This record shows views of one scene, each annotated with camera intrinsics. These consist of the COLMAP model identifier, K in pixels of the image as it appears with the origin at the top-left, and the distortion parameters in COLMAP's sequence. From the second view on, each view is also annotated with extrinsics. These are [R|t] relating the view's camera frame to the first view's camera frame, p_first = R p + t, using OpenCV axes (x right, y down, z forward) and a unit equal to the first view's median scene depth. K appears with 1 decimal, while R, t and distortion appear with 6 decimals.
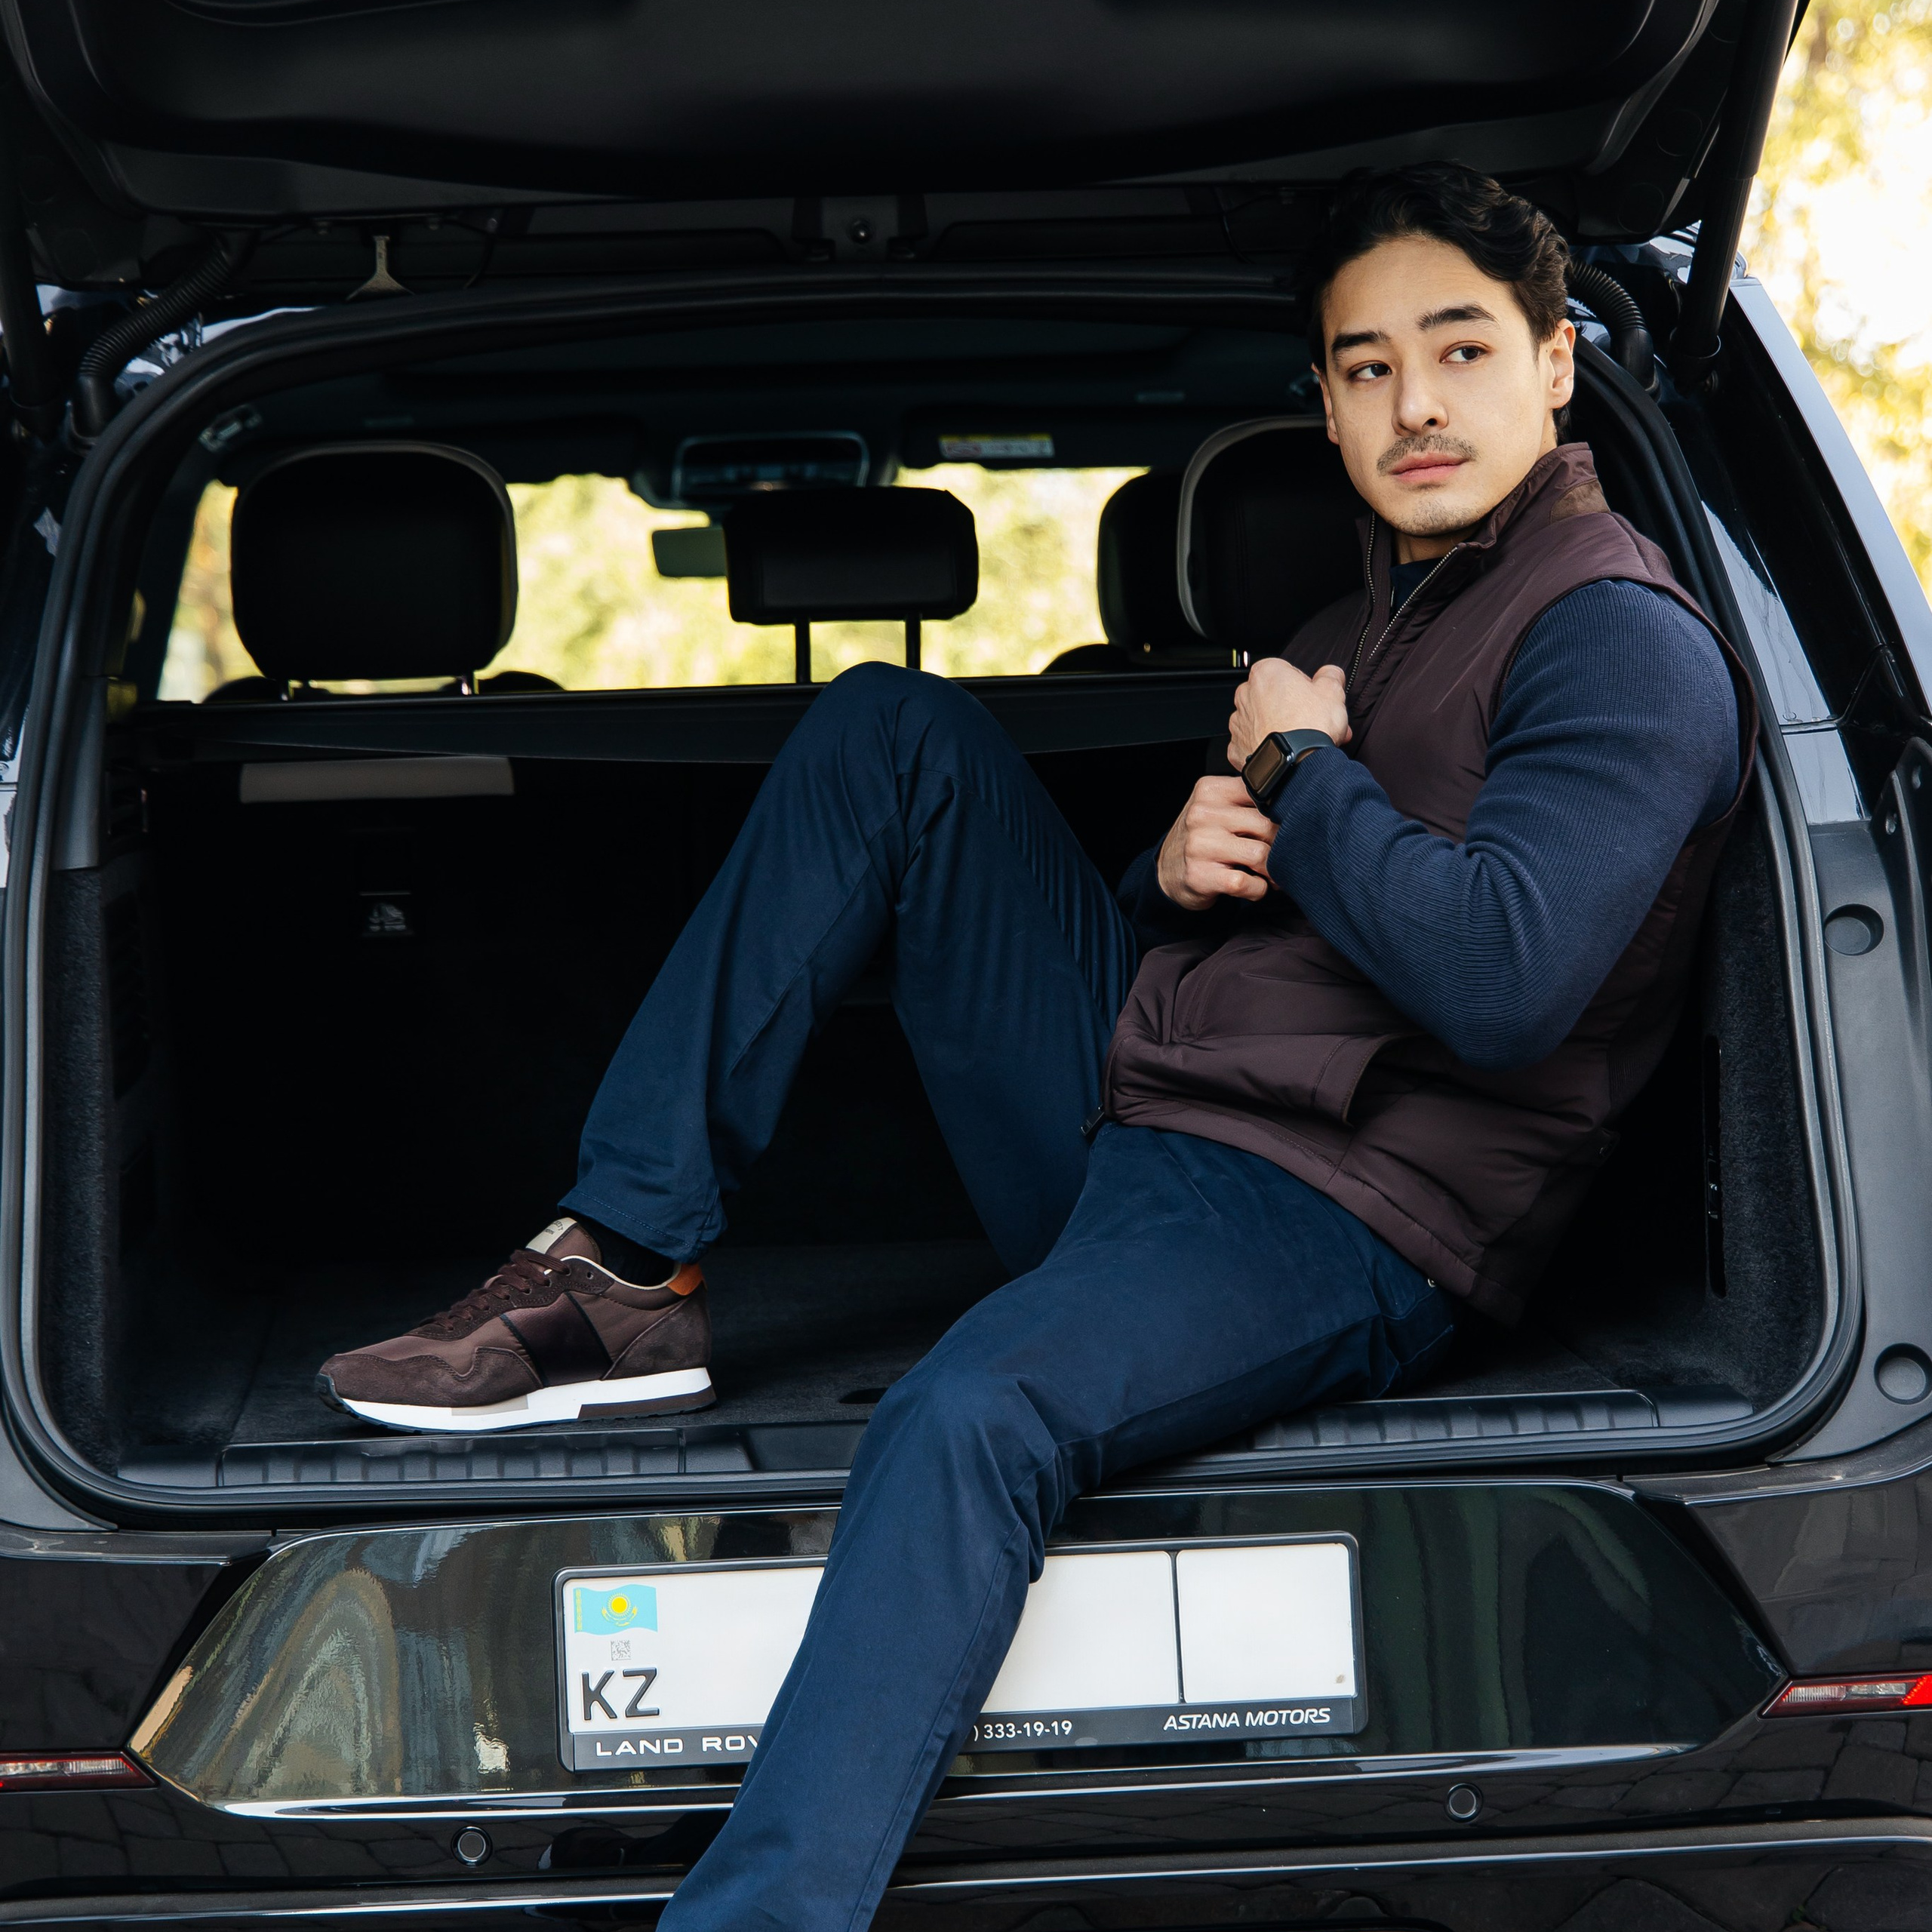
lens RADIAL K [[6431.9, 0, 965.7], [0, 6431.9, 974.3], [0, 0, 1]] dist [0.015811, 0.000000]
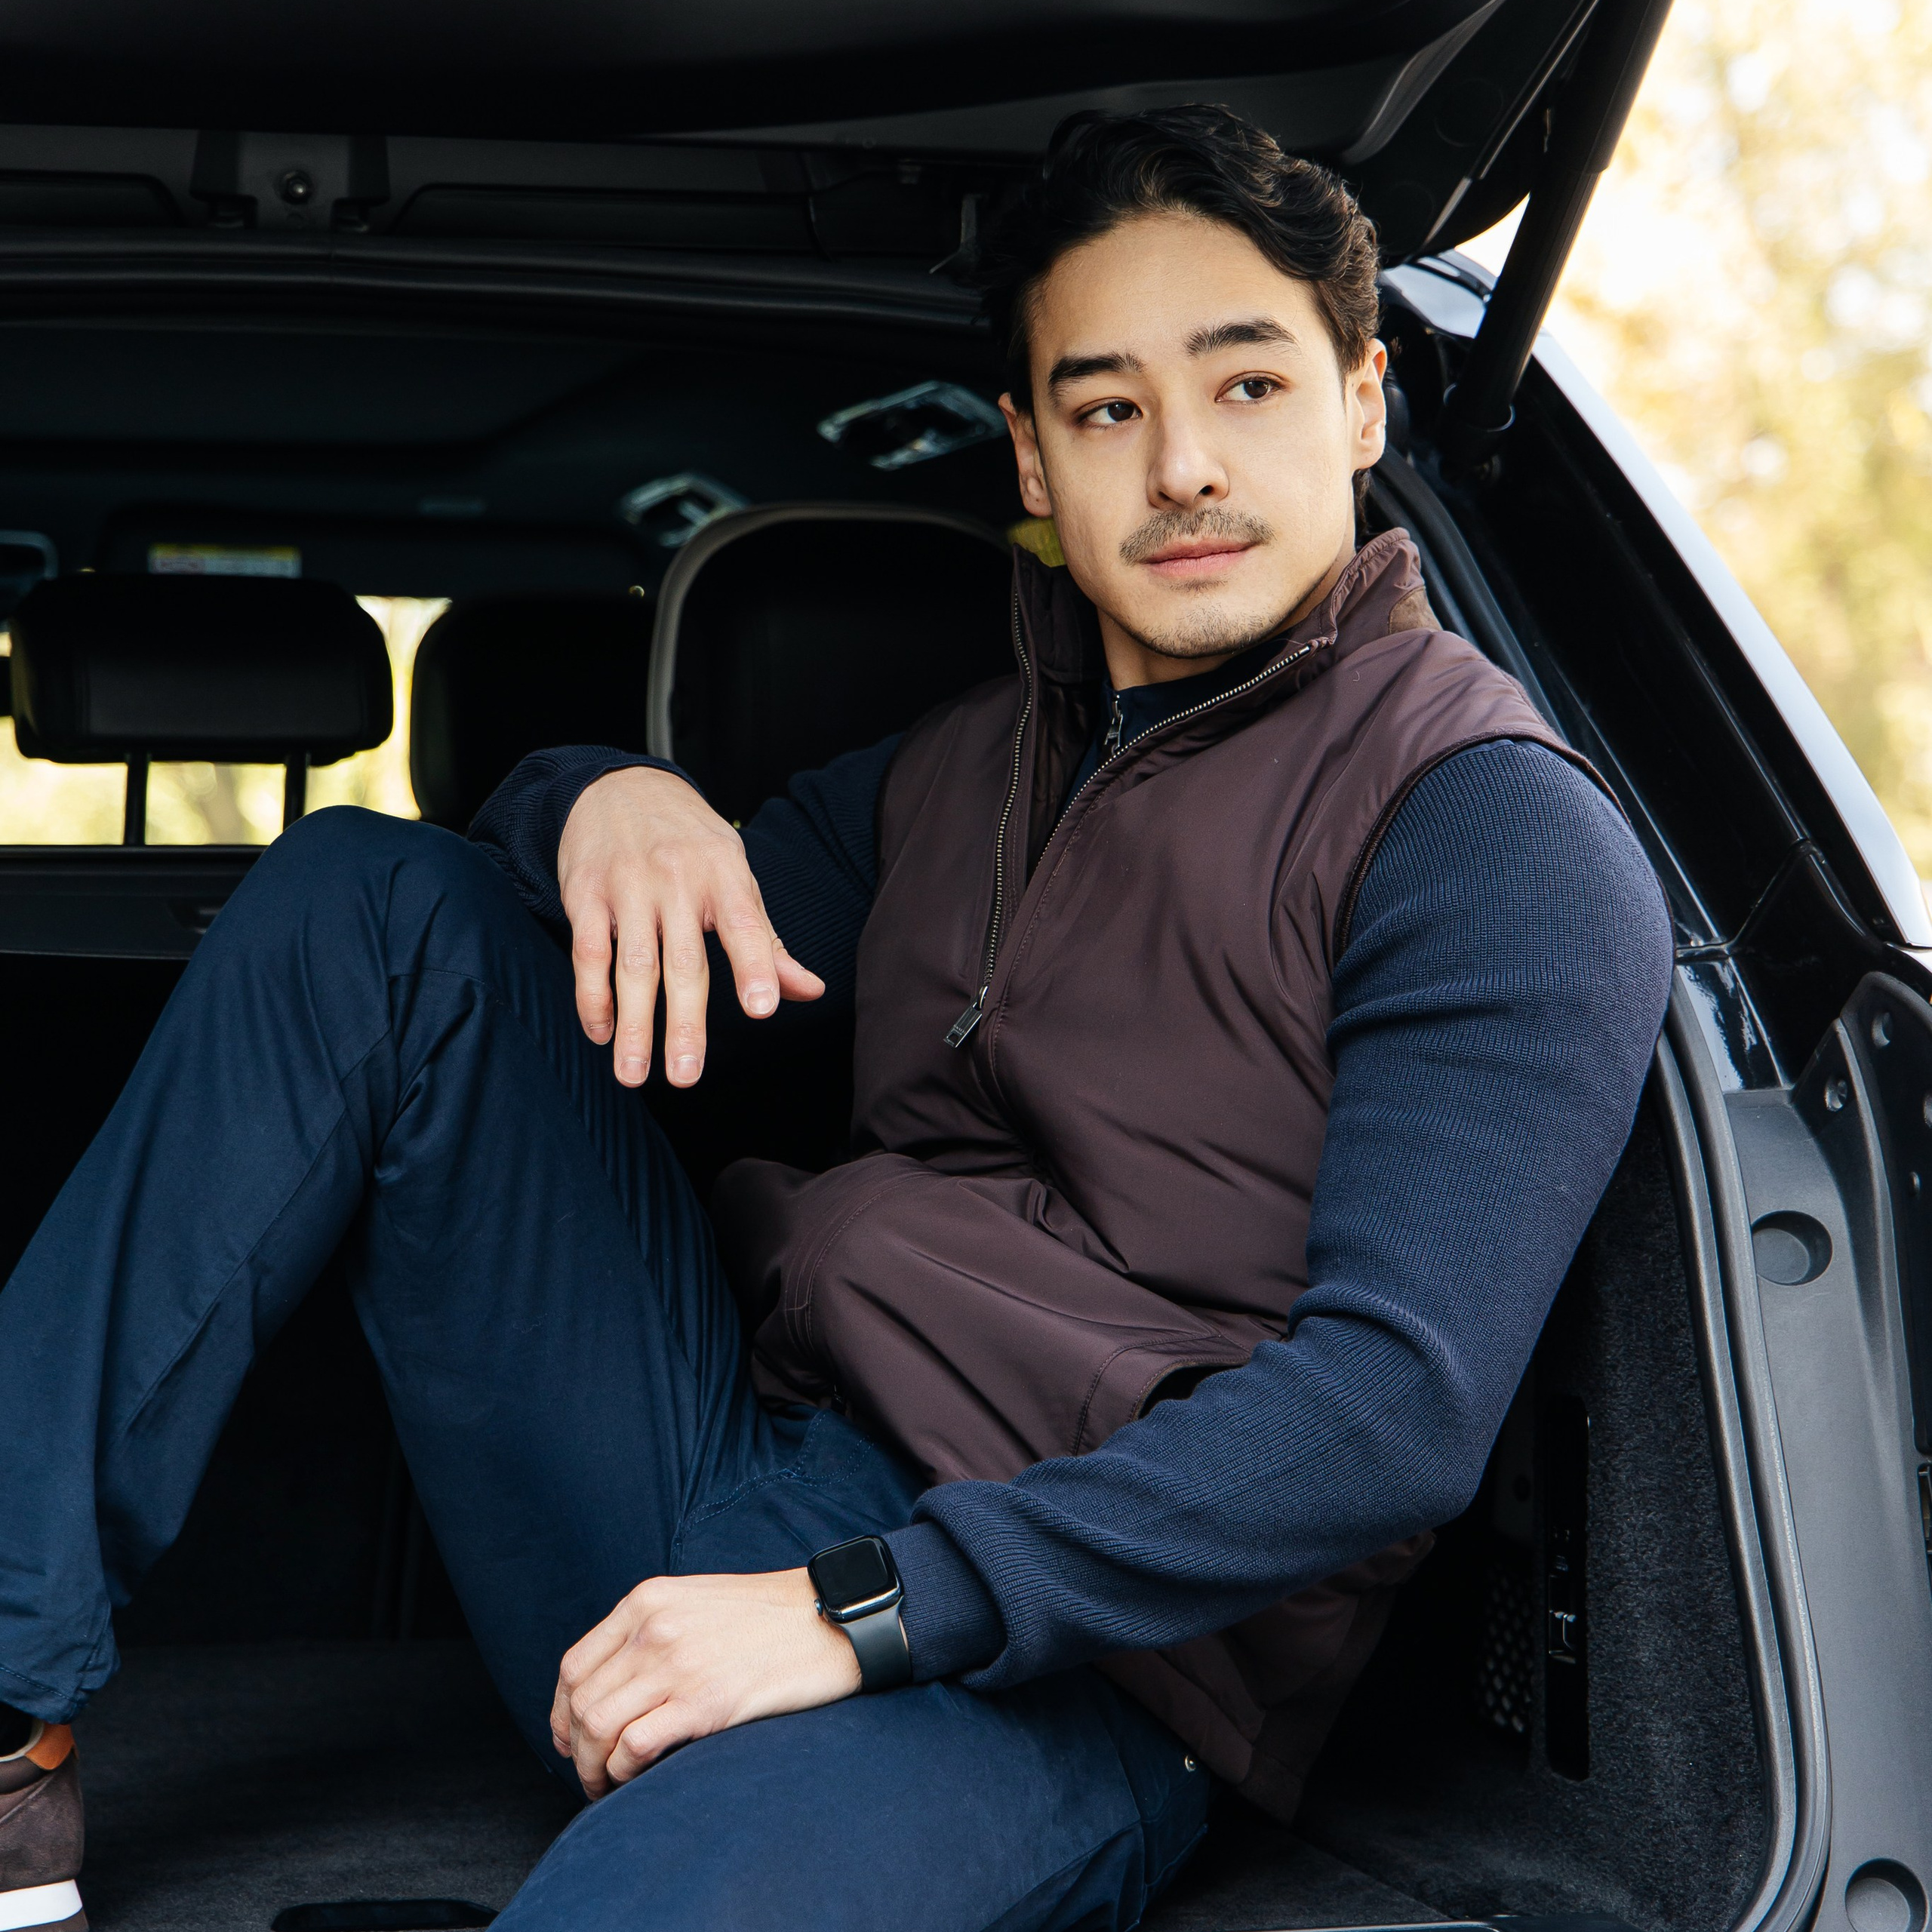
lens RADIAL K [[6175.4, 0, 1025.4], [0, 6175.4, 956.3], [0, 0, 1]] dist [0.099332, 0.000000]
pose [[0.975363, 0.032237, 0.218238, -0.086737], [-0.023829, 0.998873, -0.041048, -0.008881], [-0.219316, 0.034837, 0.975032, 0.362948]]
